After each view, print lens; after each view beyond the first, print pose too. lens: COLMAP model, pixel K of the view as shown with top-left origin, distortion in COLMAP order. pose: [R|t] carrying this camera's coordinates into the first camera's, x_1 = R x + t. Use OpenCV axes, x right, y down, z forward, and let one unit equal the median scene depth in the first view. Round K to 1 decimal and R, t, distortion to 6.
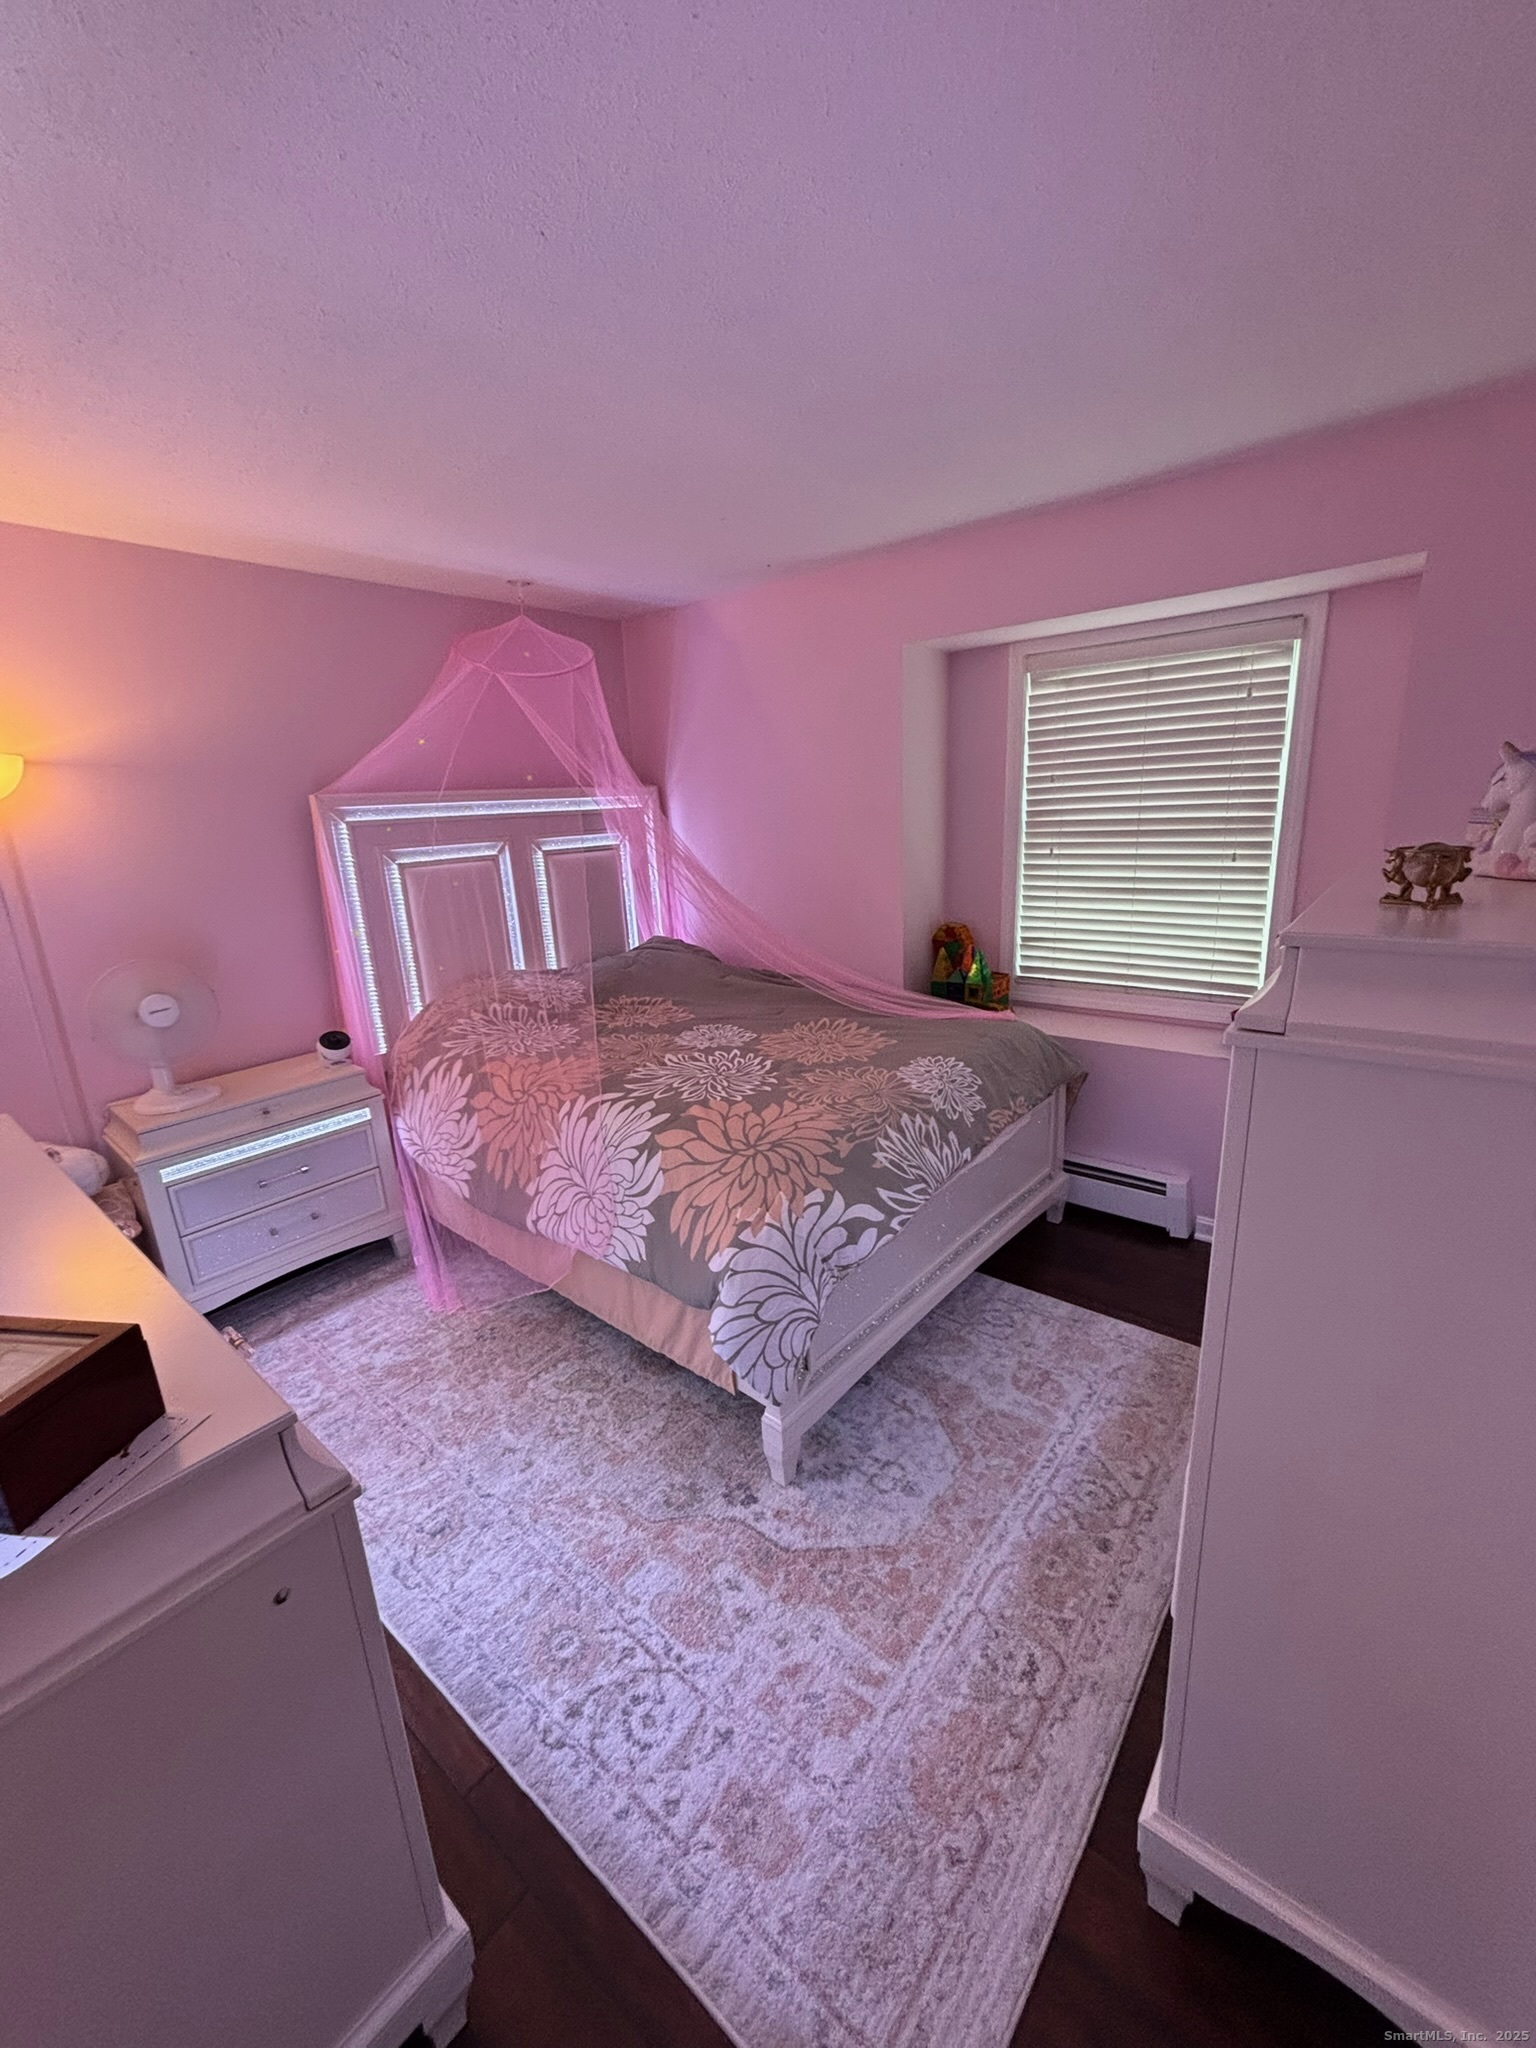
lens RADIAL K [[826.2, 0, 803.1], [0, 826.2, 1040.6], [0, 0, 1]] dist [-0.006435, 0.000655]
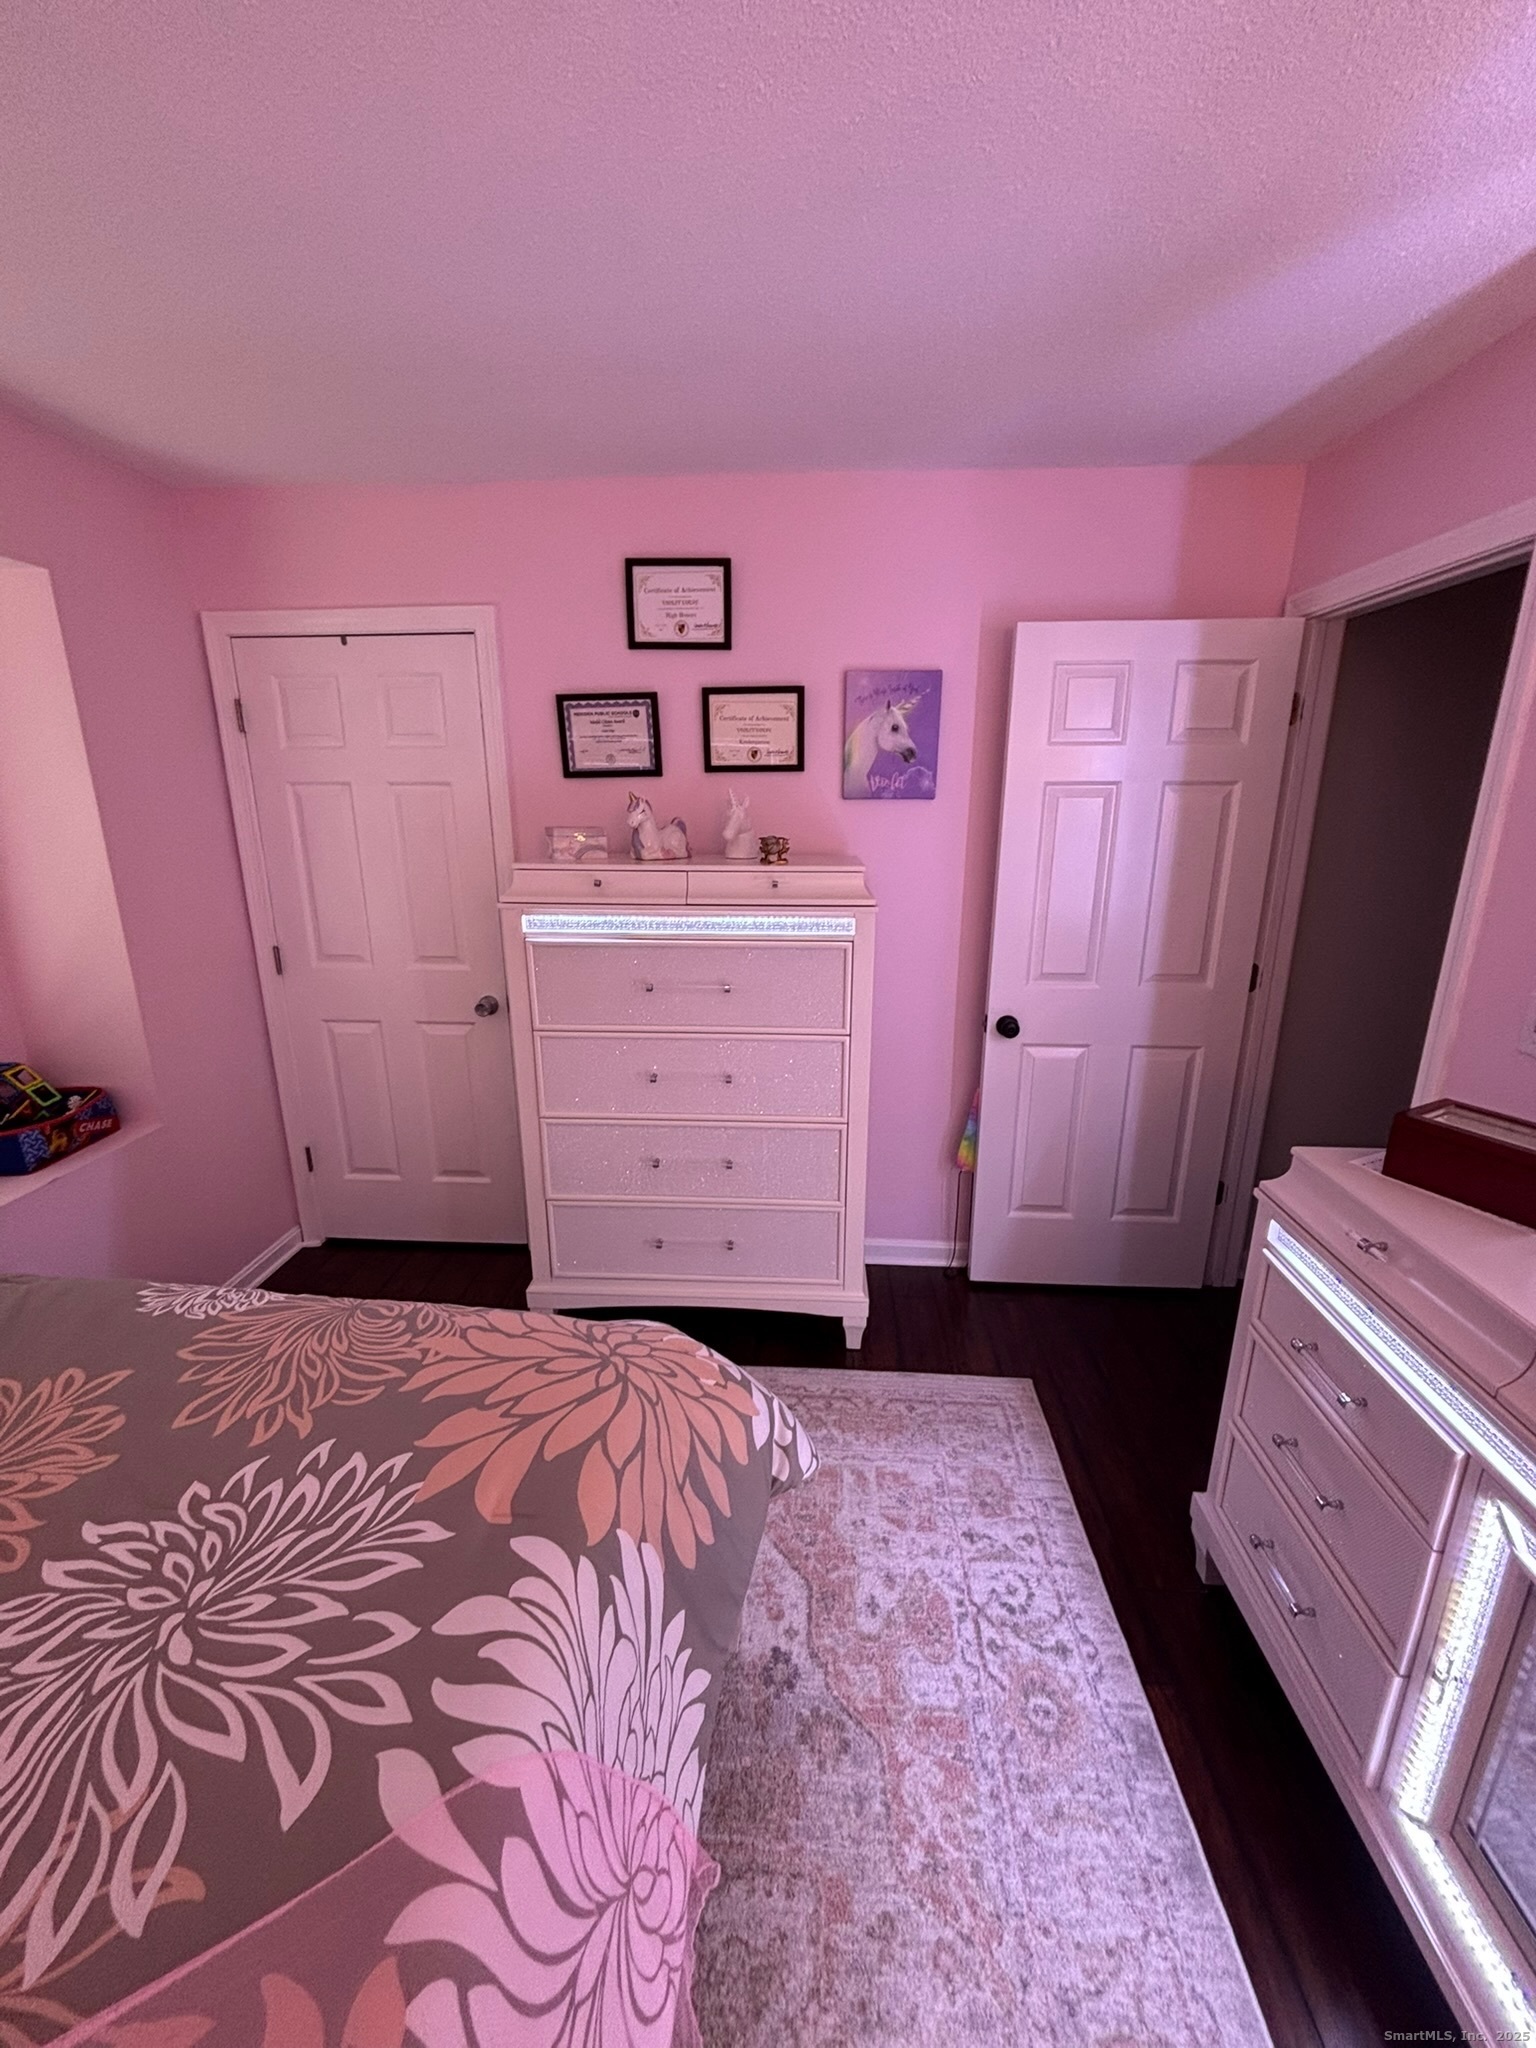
lens RADIAL K [[826.2, 0, 752.8], [0, 826.2, 1037.0], [0, 0, 1]] dist [-0.006435, 0.000655]
pose [[-0.552136, -0.186541, 0.812618, -0.596435], [0.260701, 0.887152, 0.380785, -0.300912], [-0.791947, 0.422095, -0.441197, 1.122234]]
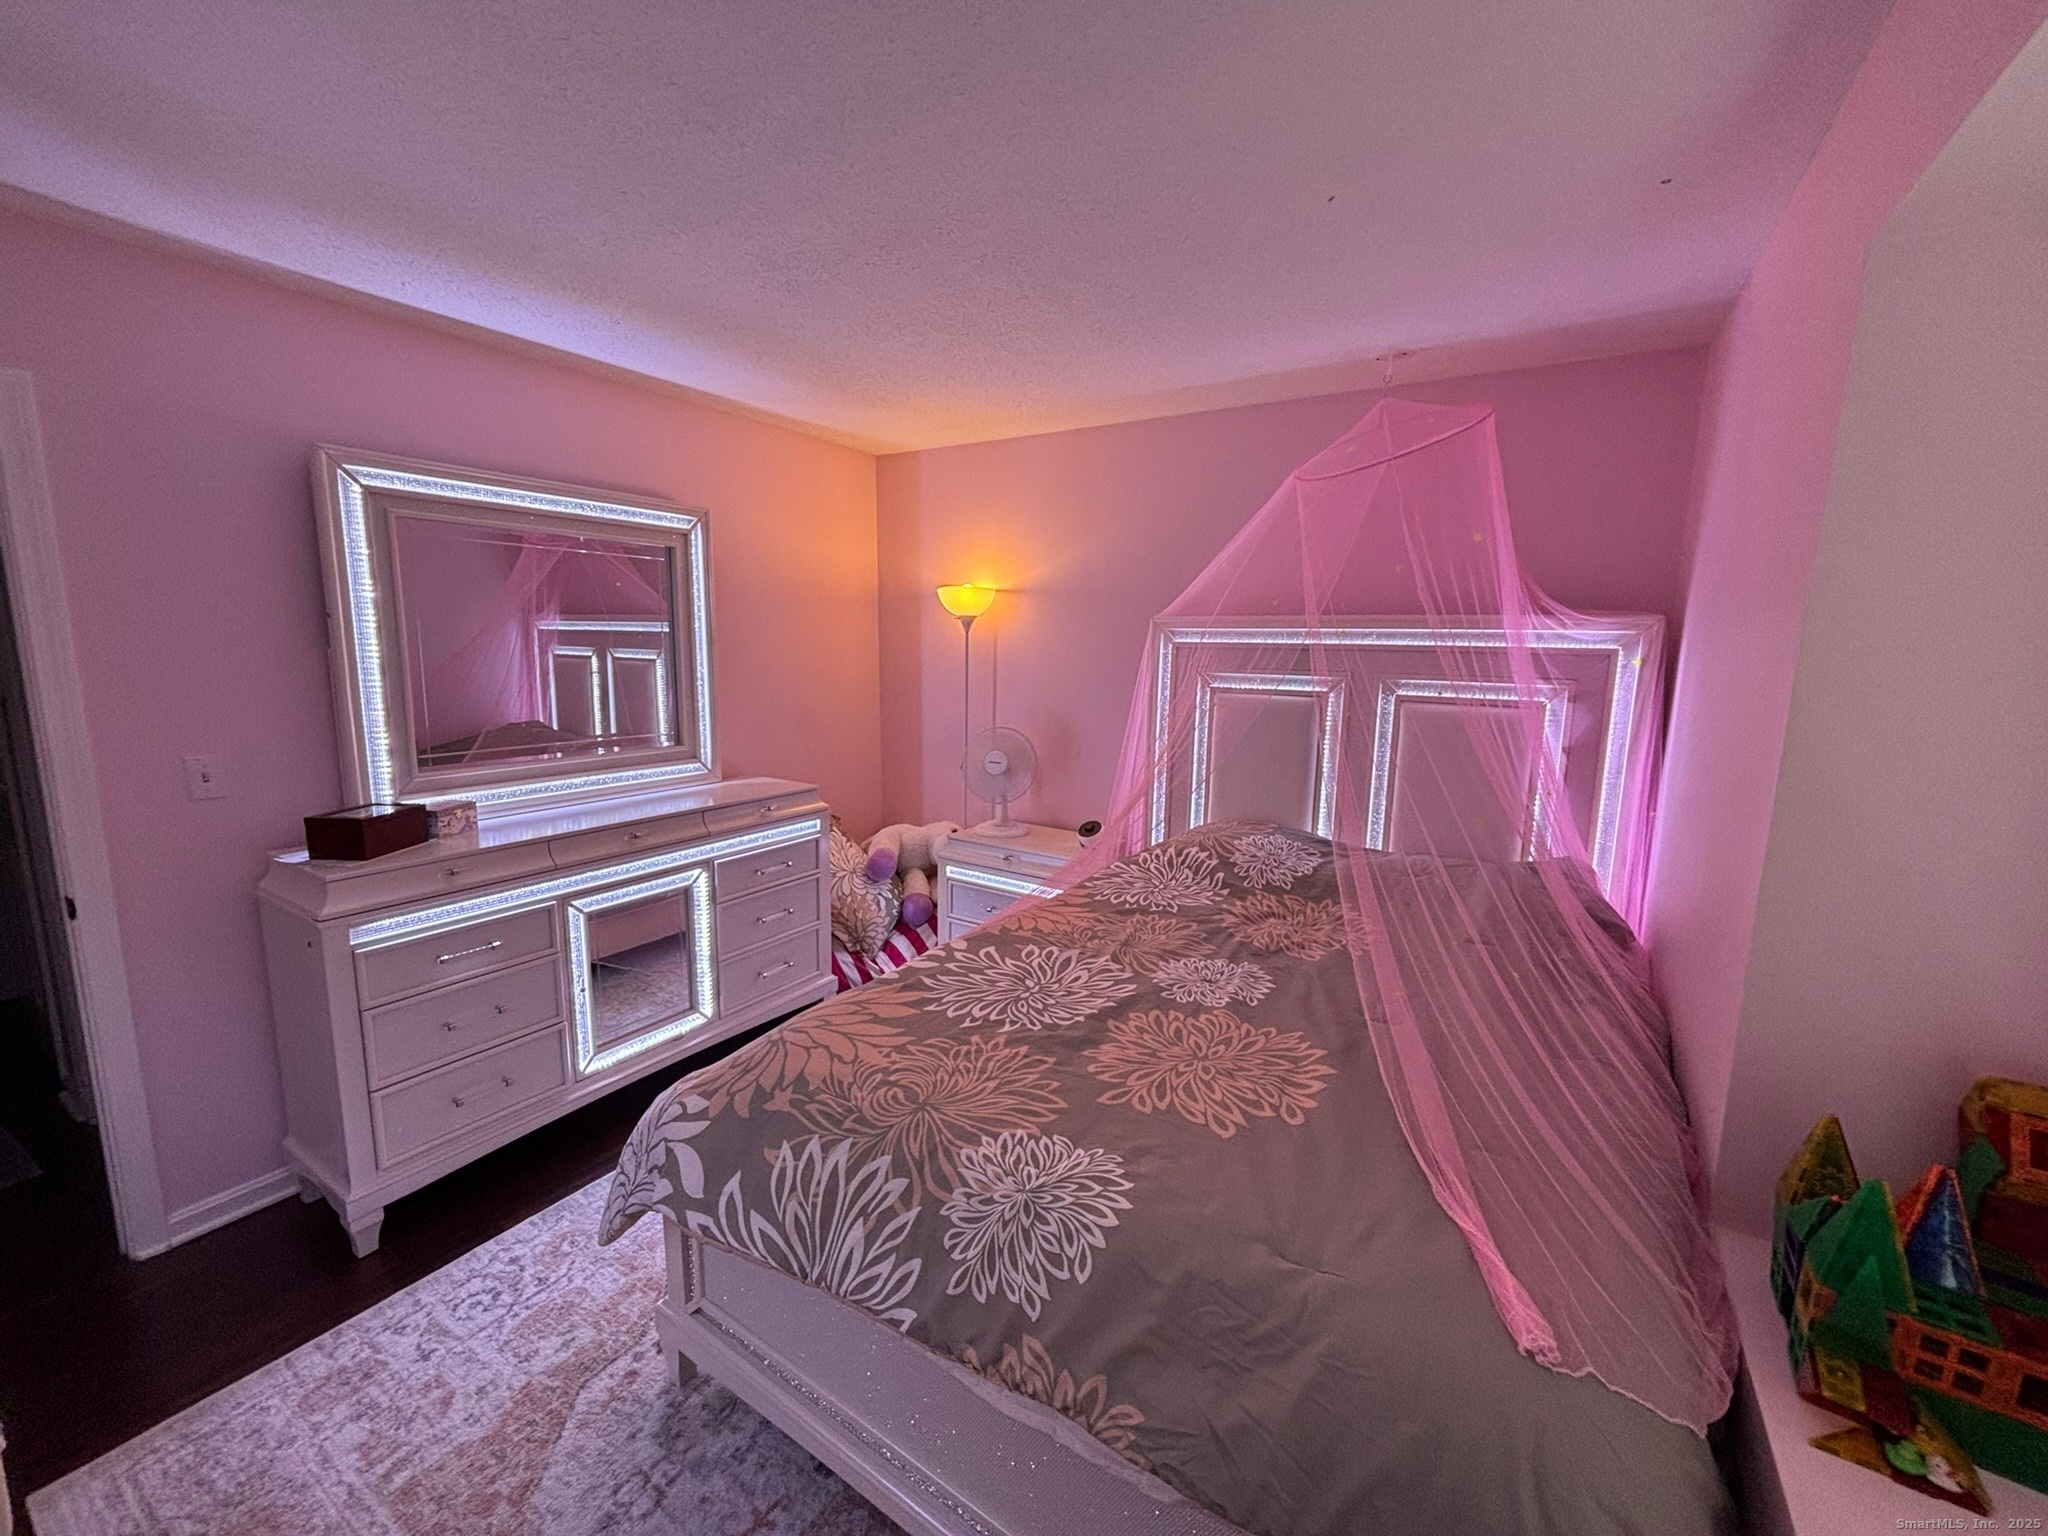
lens RADIAL K [[826.2, 0, 1020.1], [0, 826.2, 782.2], [0, 0, 1]] dist [-0.006435, 0.000655]
pose [[0.086141, 0.215652, -0.972663, 0.756415], [-0.299160, 0.936838, 0.181215, -0.349064], [0.950307, 0.275372, 0.145214, 1.075864]]
